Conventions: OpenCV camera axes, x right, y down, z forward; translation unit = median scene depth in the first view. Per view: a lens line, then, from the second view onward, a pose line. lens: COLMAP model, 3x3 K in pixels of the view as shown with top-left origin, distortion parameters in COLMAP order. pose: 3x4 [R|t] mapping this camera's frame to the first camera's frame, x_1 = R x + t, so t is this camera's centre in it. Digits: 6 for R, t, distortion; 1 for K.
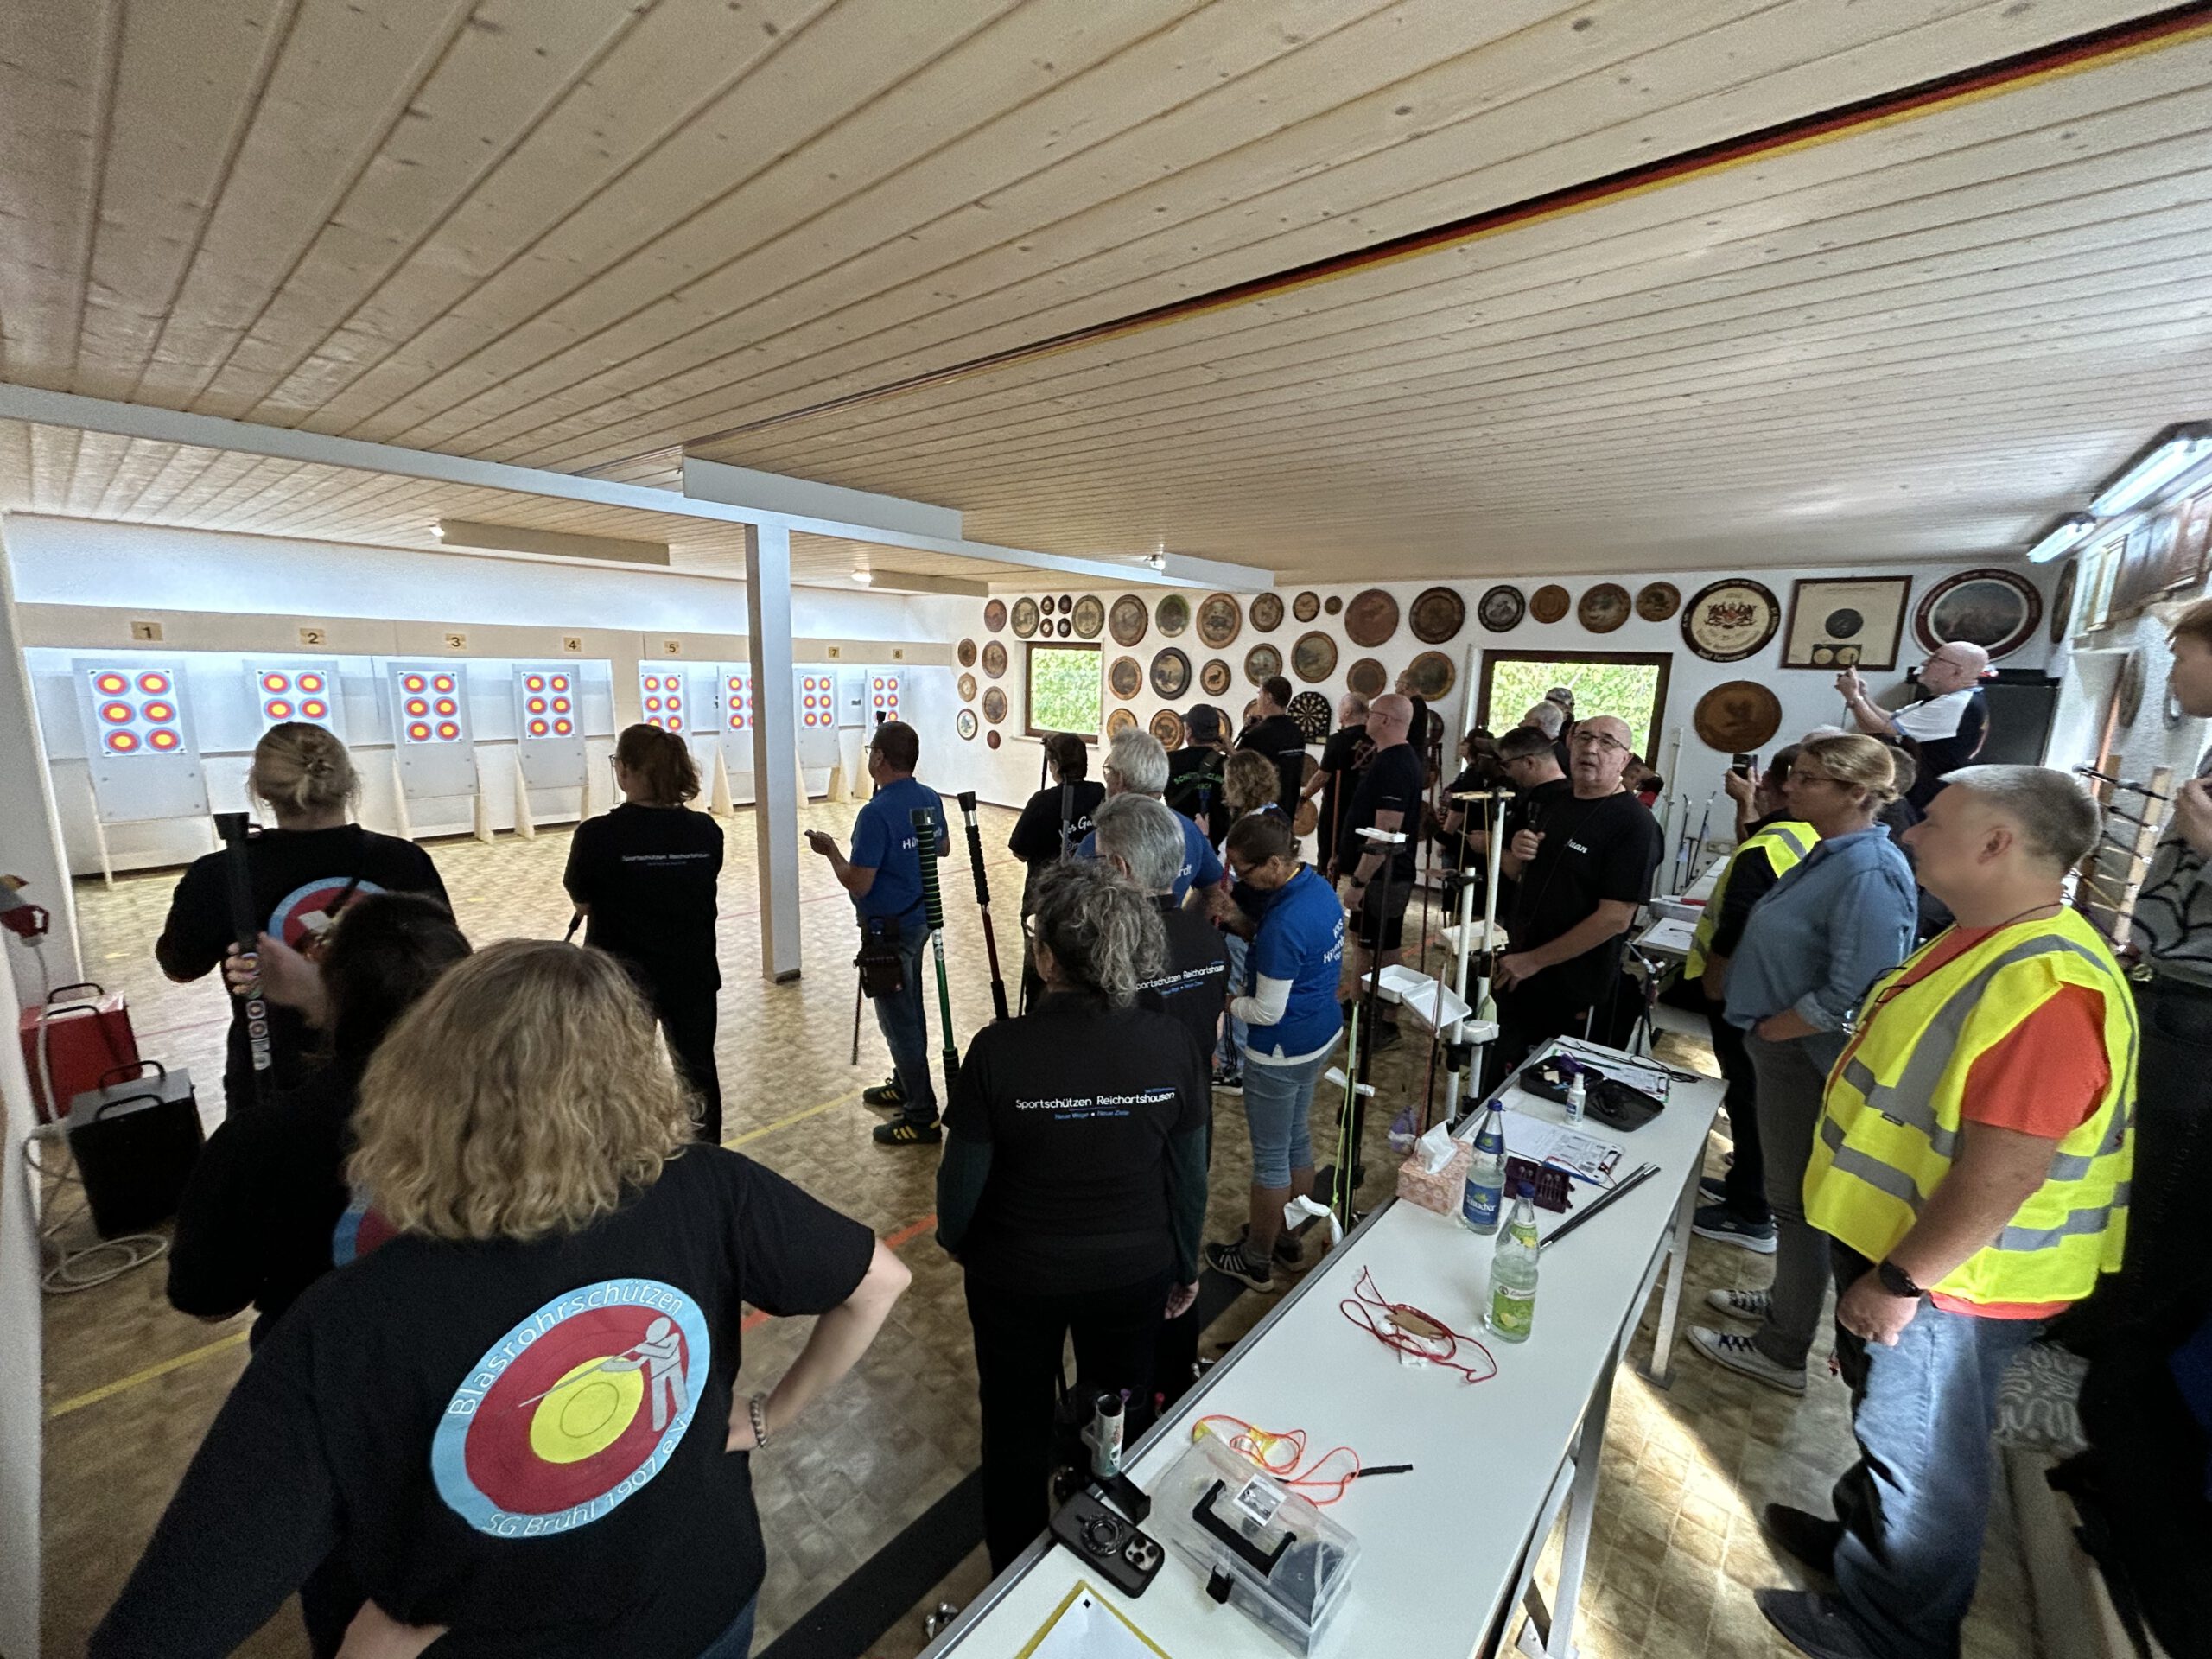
lens RADIAL K [[890.0, 0, 1103.9], [0, 890.0, 831.2], [0, 0, 1]] dist [-0.002098, 0.000692]
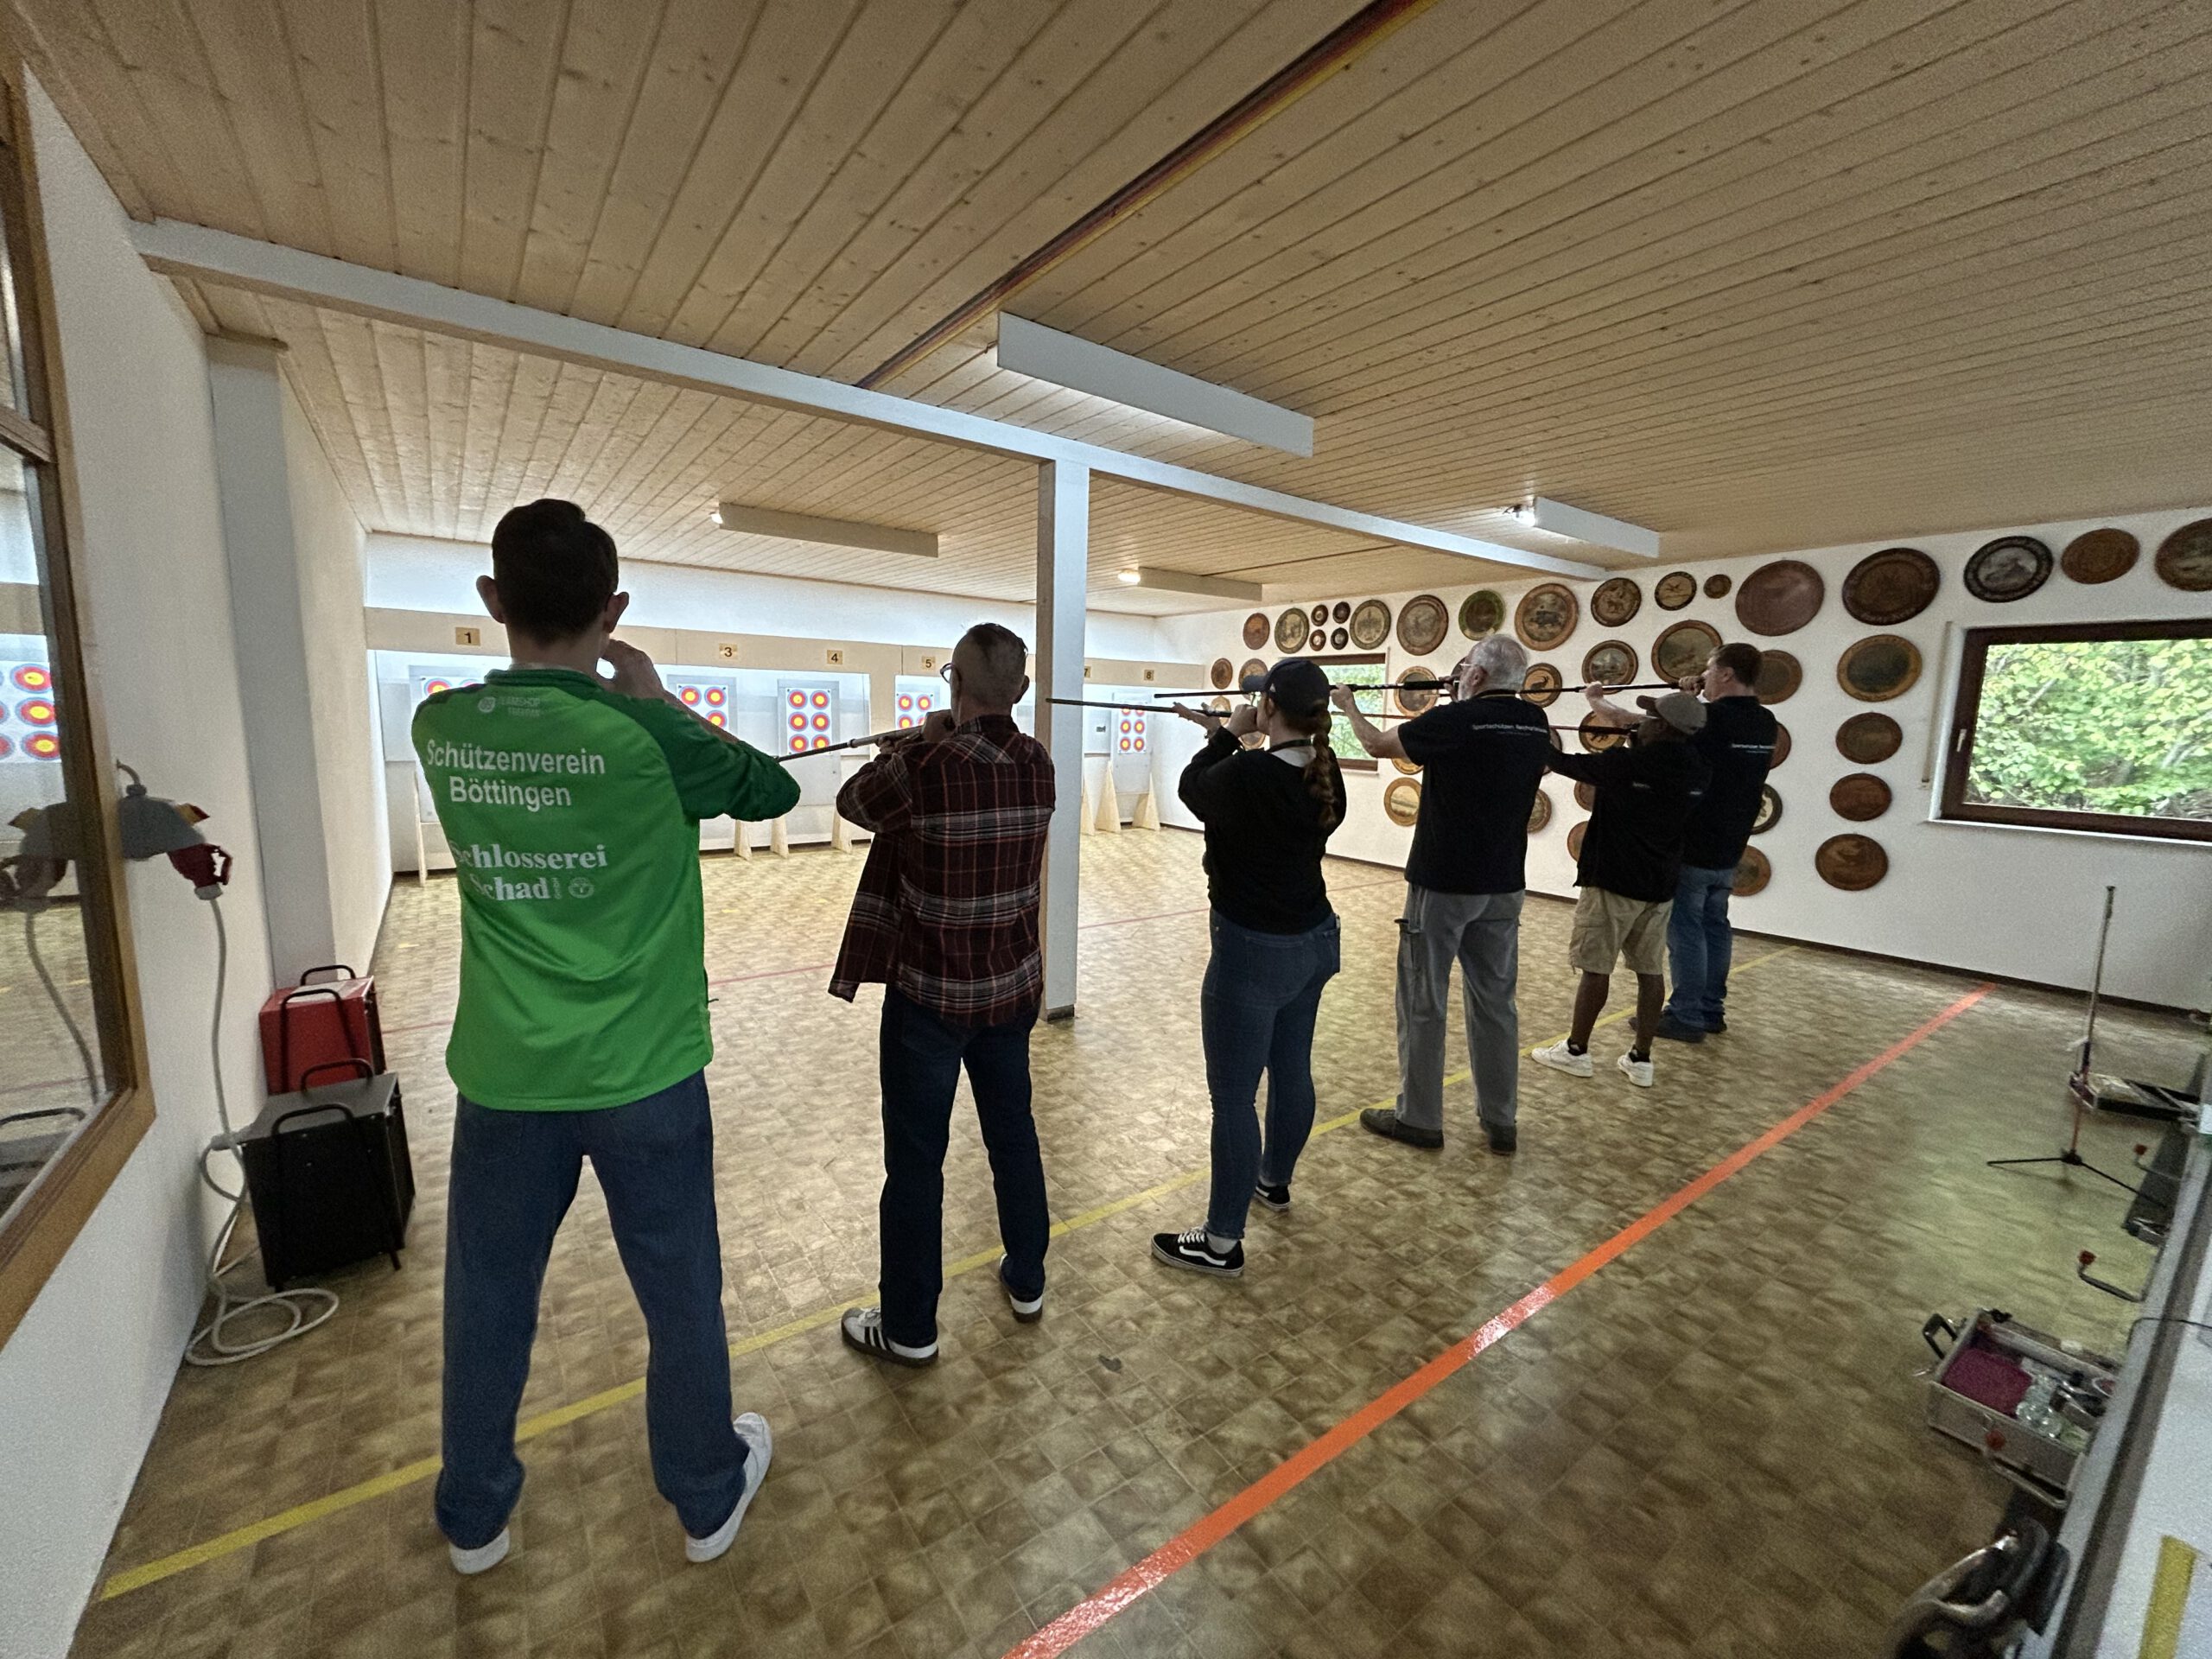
lens RADIAL K [[890.0, 0, 1104.2], [0, 890.0, 830.6], [0, 0, 1]] dist [-0.002098, 0.000692]
pose [[0.974150, 0.022385, -0.224789, -0.092620], [-0.036642, 0.997558, -0.059455, 0.028888], [0.222910, 0.066155, 0.972592, 0.139233]]
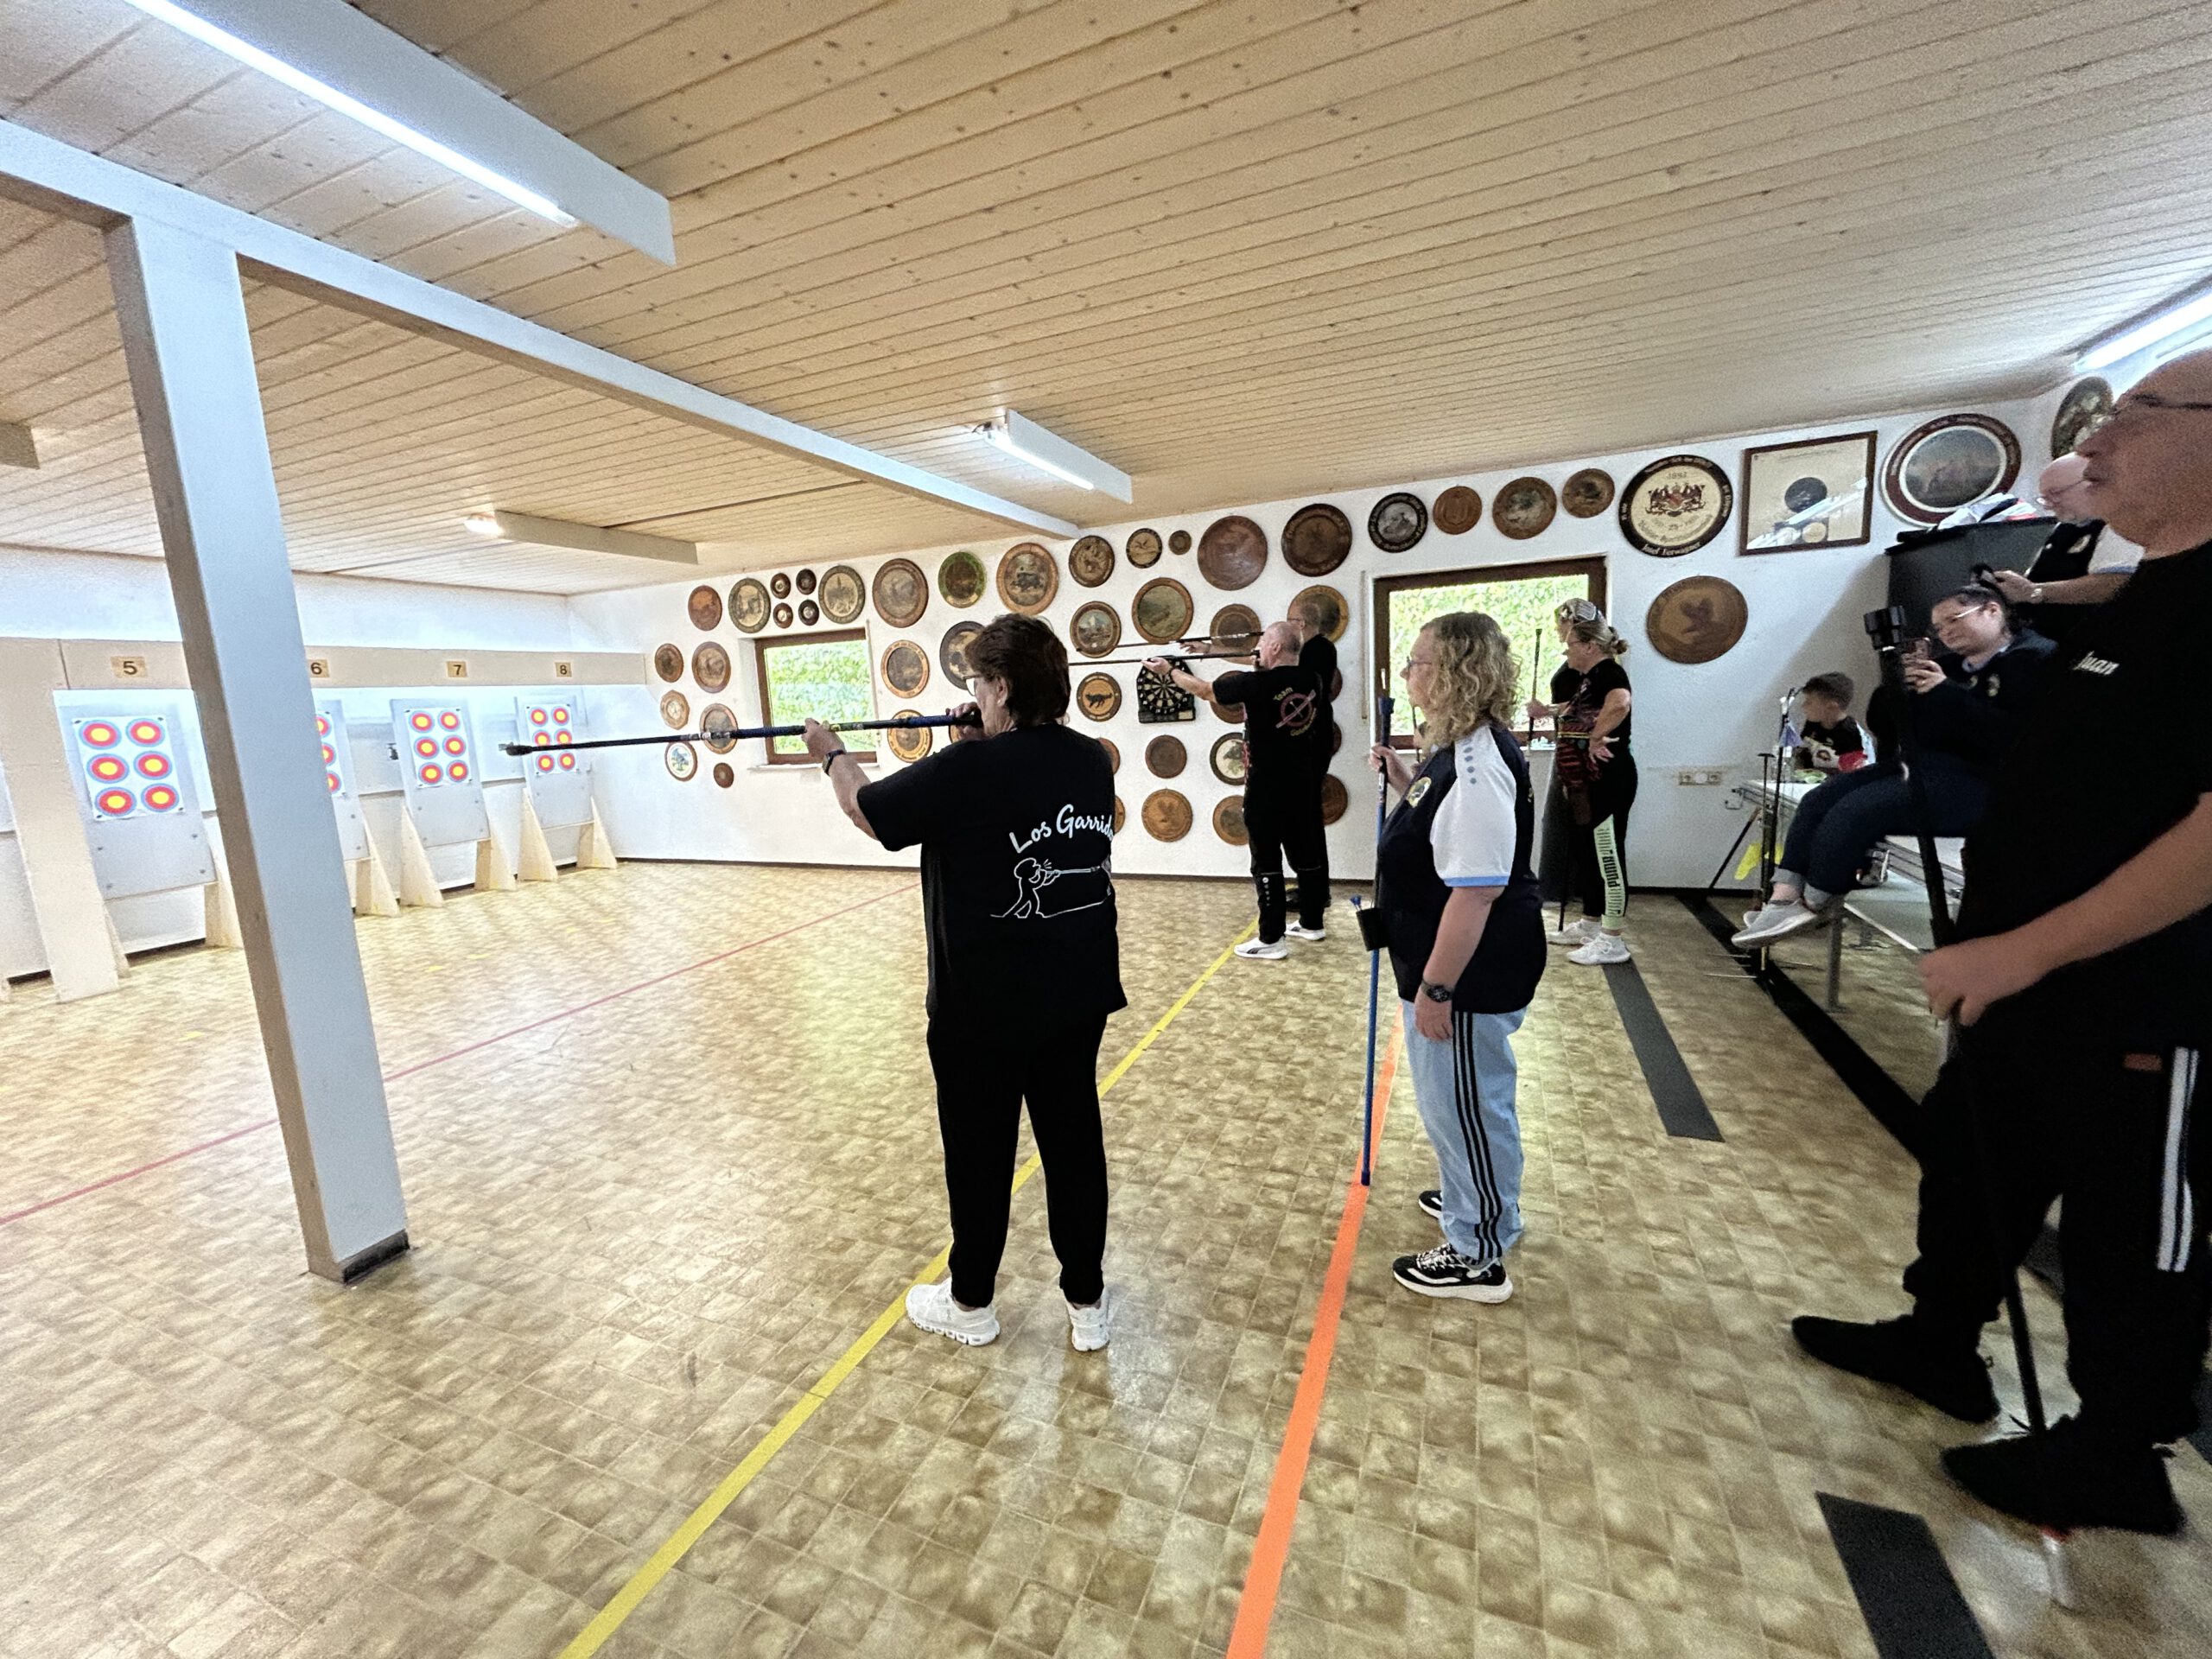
lens RADIAL K [[890.0, 0, 1105.0], [0, 890.0, 831.9], [0, 0, 1]] dist [-0.002098, 0.000692]
pose [[0.946048, -0.128879, 0.297292, -0.073832], [0.141870, 0.989631, -0.022446, 0.007168], [-0.291316, 0.063412, 0.954523, 0.302888]]
